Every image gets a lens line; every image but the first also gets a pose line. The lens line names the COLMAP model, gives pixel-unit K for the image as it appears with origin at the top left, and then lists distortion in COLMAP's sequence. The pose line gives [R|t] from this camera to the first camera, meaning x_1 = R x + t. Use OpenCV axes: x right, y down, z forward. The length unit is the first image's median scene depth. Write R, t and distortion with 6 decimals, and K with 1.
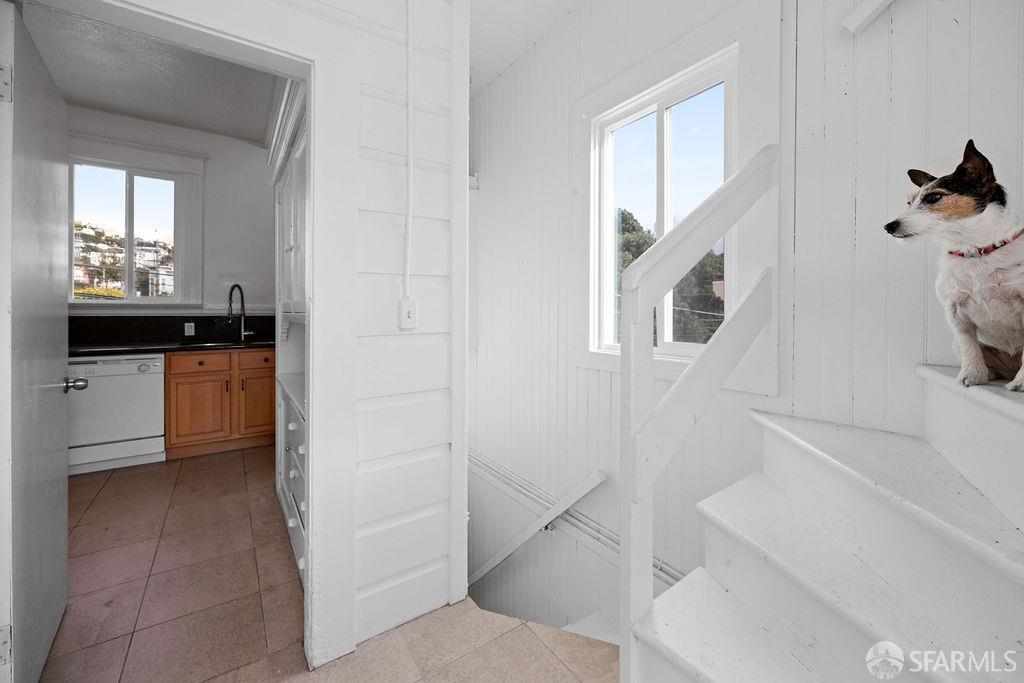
lens RADIAL K [[411.9, 0, 513.7], [0, 411.9, 329.7], [0, 0, 1]] dist [-0.002249, -0.000224]
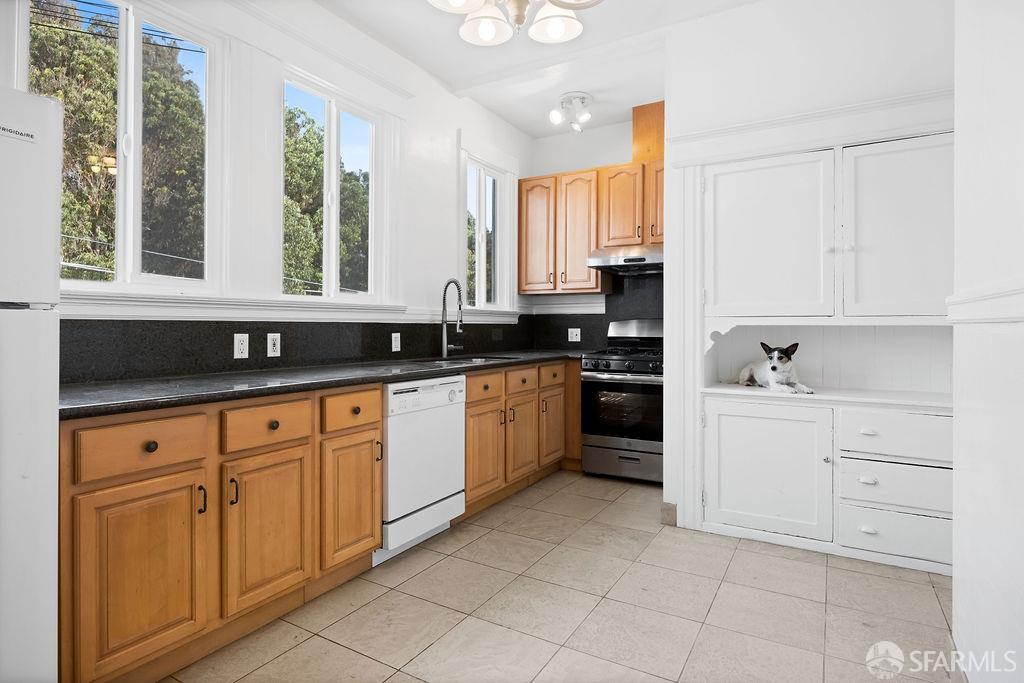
lens RADIAL K [[548.3, 0, 512.7], [0, 548.3, 328.3], [0, 0, 1]] dist [0.000205, -0.000088]
pose [[0.907151, 0.000727, 0.420805, -1.002740], [0.010337, 0.999658, -0.024012, -0.000131], [-0.420679, 0.026132, 0.906833, 0.075391]]
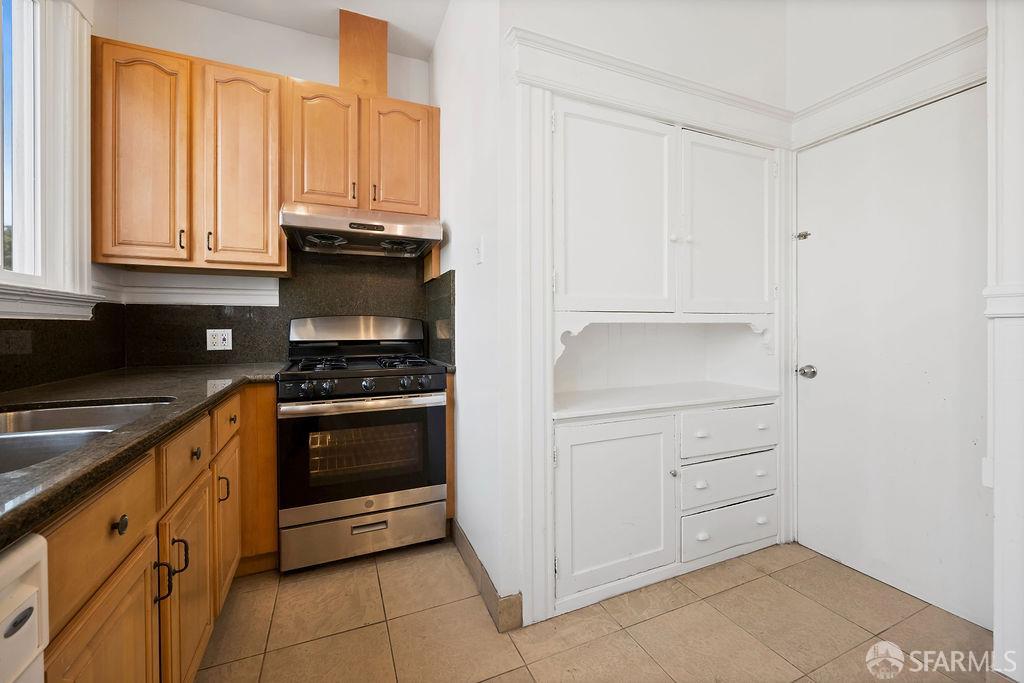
lens RADIAL K [[411.9, 0, 513.7], [0, 411.9, 329.7], [0, 0, 1]] dist [-0.002249, -0.000224]
pose [[0.190994, -0.006493, 0.981570, -0.831303], [0.031196, 0.999513, 0.000541, -0.015473], [-0.981095, 0.030518, 0.191104, 0.656264]]
